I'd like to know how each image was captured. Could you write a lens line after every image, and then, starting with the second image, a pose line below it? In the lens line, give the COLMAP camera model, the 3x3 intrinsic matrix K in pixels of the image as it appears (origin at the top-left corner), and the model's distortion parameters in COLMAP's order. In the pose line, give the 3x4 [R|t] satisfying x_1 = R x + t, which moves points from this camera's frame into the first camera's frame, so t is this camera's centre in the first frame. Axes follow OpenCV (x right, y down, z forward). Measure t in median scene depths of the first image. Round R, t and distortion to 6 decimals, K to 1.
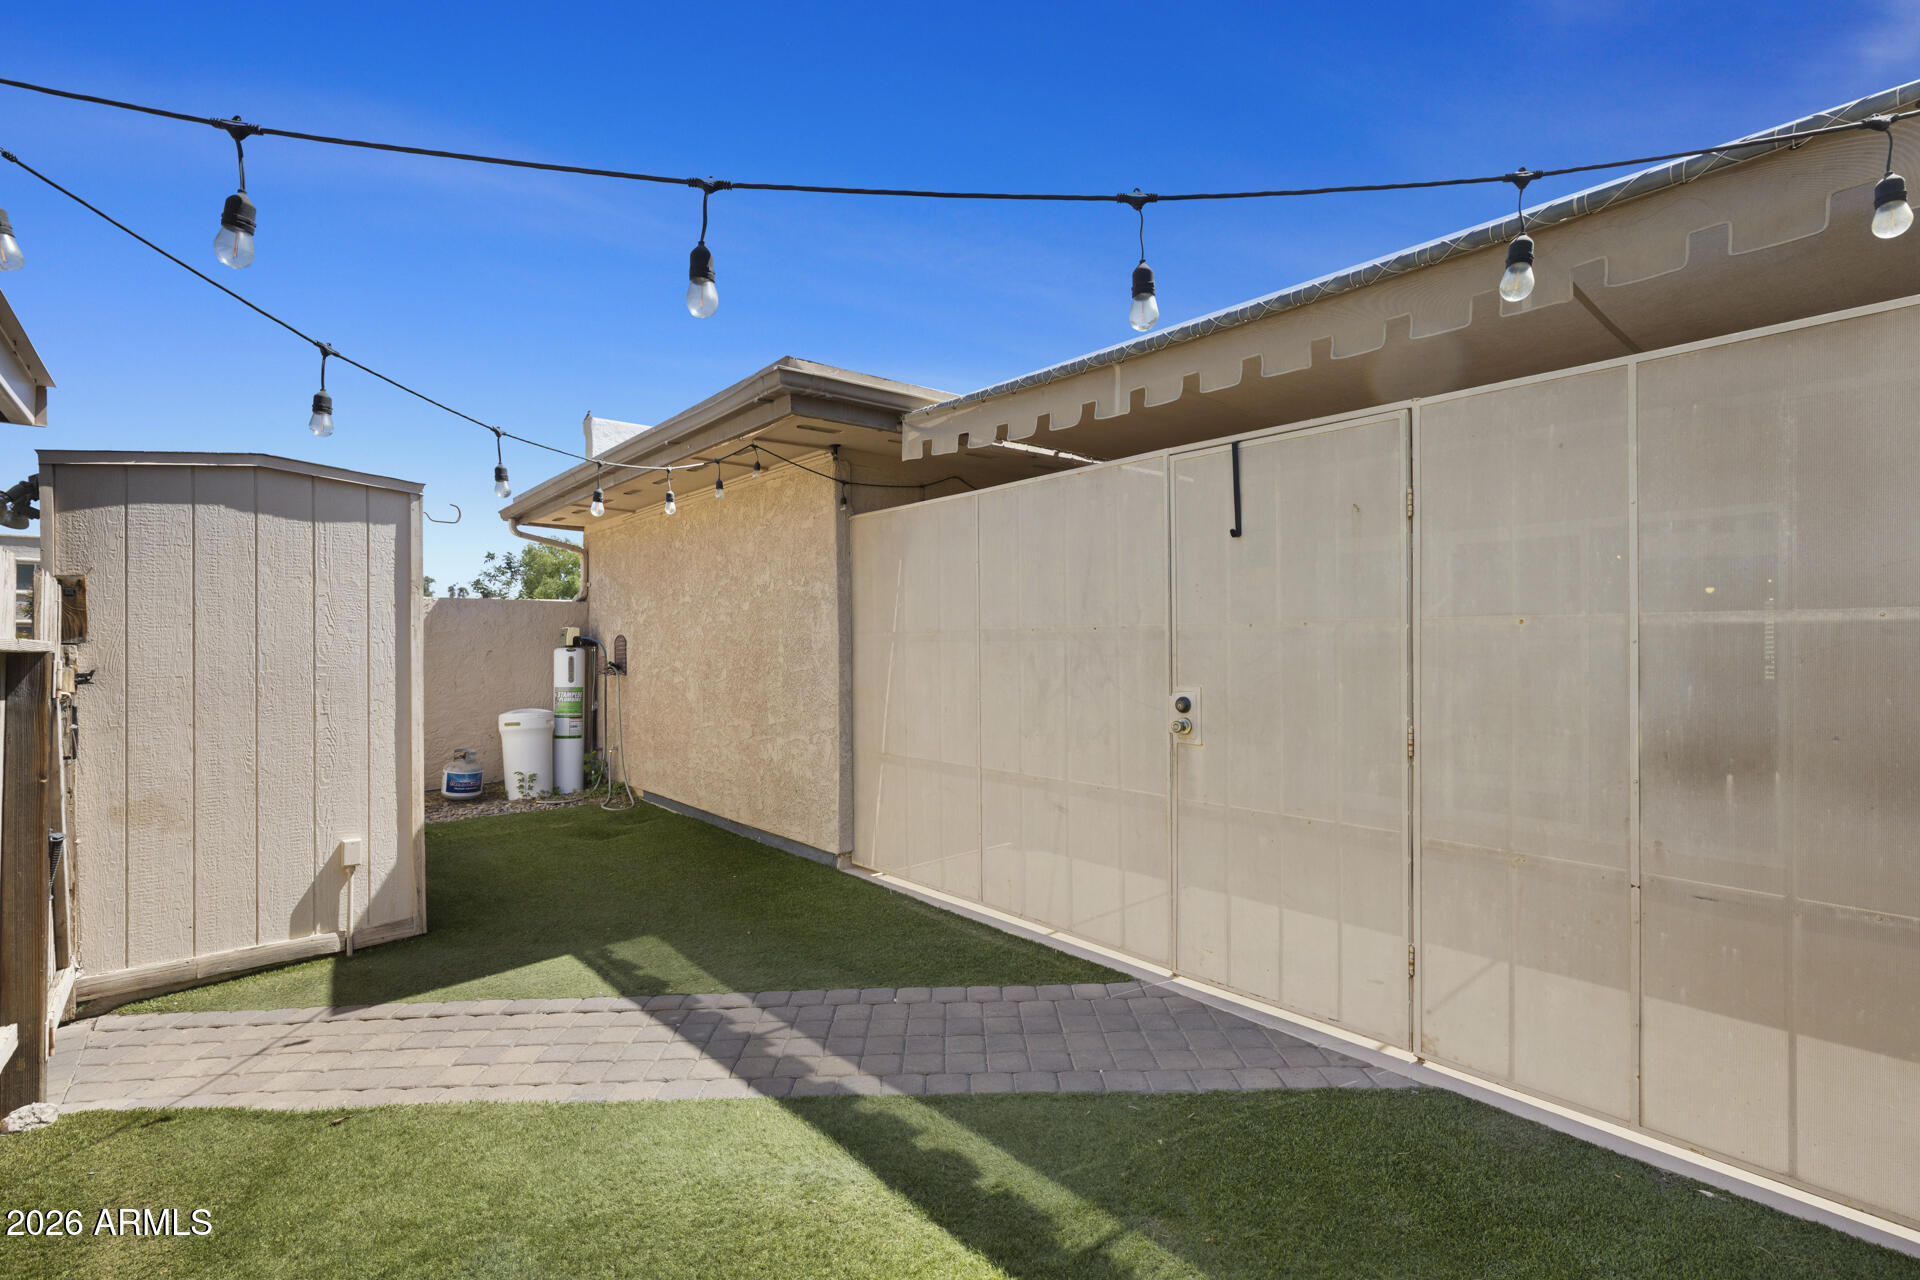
lens RADIAL K [[867.4, 0, 961.4], [0, 867.4, 643.0], [0, 0, 1]] dist [0.007682, -0.000529]
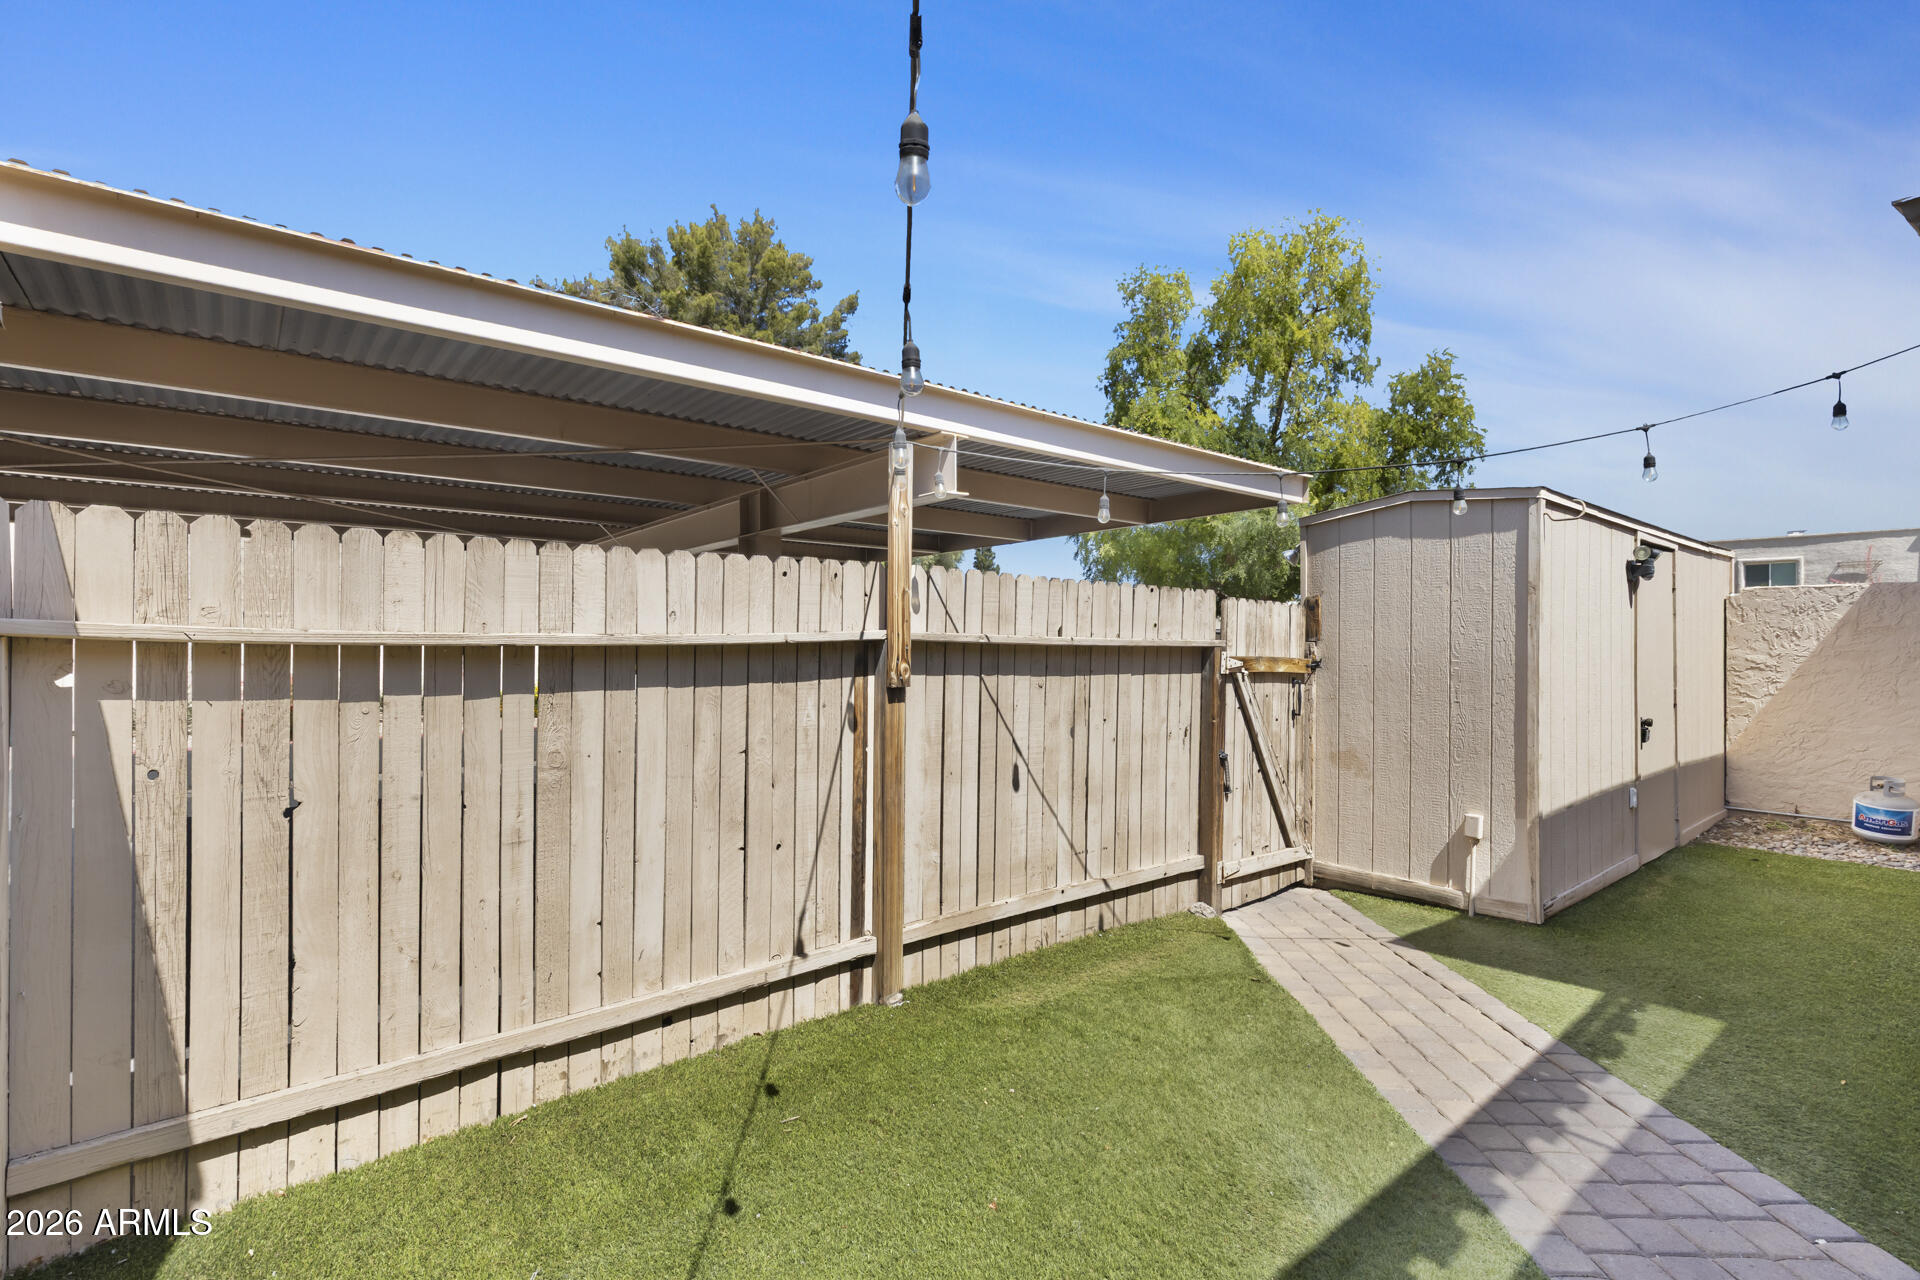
lens RADIAL K [[867.4, 0, 933.2], [0, 867.4, 643.4], [0, 0, 1]] dist [0.007682, -0.000529]
pose [[-0.039512, 0.007235, -0.999193, 0.493668], [-0.000904, 0.999973, 0.007277, -0.005433], [0.999219, 0.001191, -0.039505, 0.368373]]
